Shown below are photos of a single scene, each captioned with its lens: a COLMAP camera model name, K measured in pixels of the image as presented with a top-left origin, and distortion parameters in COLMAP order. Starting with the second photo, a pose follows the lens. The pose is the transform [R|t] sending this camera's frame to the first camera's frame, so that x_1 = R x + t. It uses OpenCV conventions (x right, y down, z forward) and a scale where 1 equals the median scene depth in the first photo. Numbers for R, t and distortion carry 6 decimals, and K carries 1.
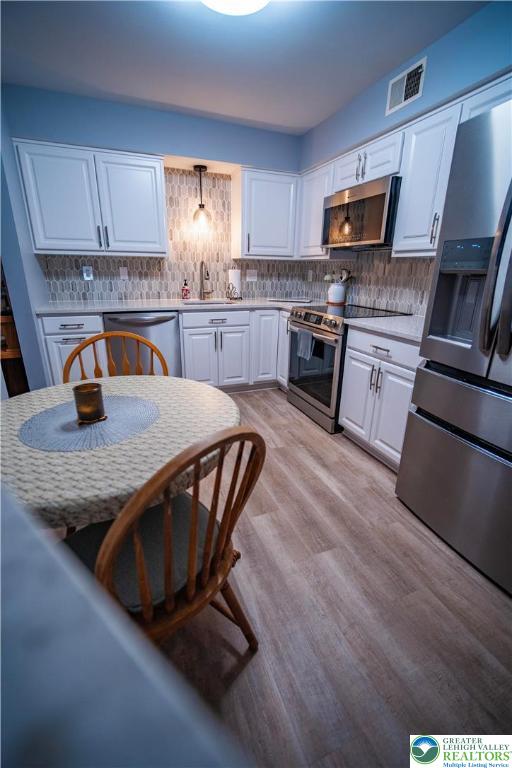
lens RADIAL K [[332.7, 0, 253.7], [0, 332.7, 384.3], [0, 0, 1]] dist [-0.009958, 0.000181]
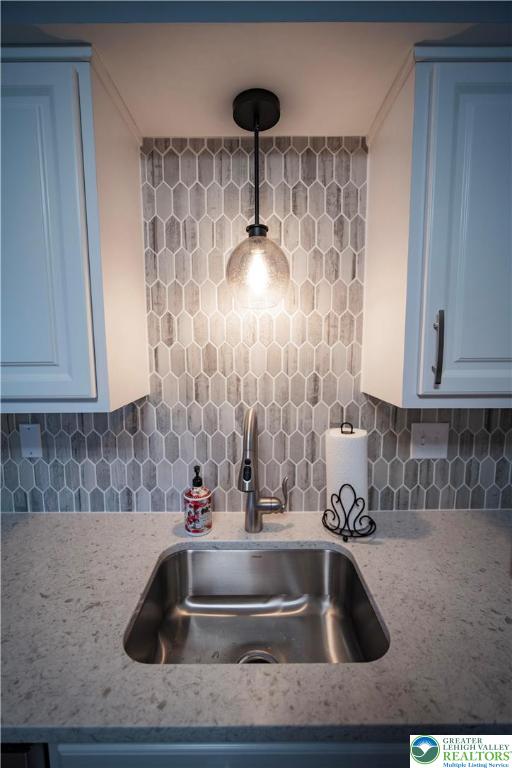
lens RADIAL K [[332.7, 0, 251.4], [0, 332.7, 383.5], [0, 0, 1]] dist [-0.009958, 0.000181]
pose [[0.932699, 0.017391, -0.360236, -0.054366], [-0.099475, 0.972497, -0.210603, -0.335215], [0.346666, 0.232264, 0.908778, 0.736622]]
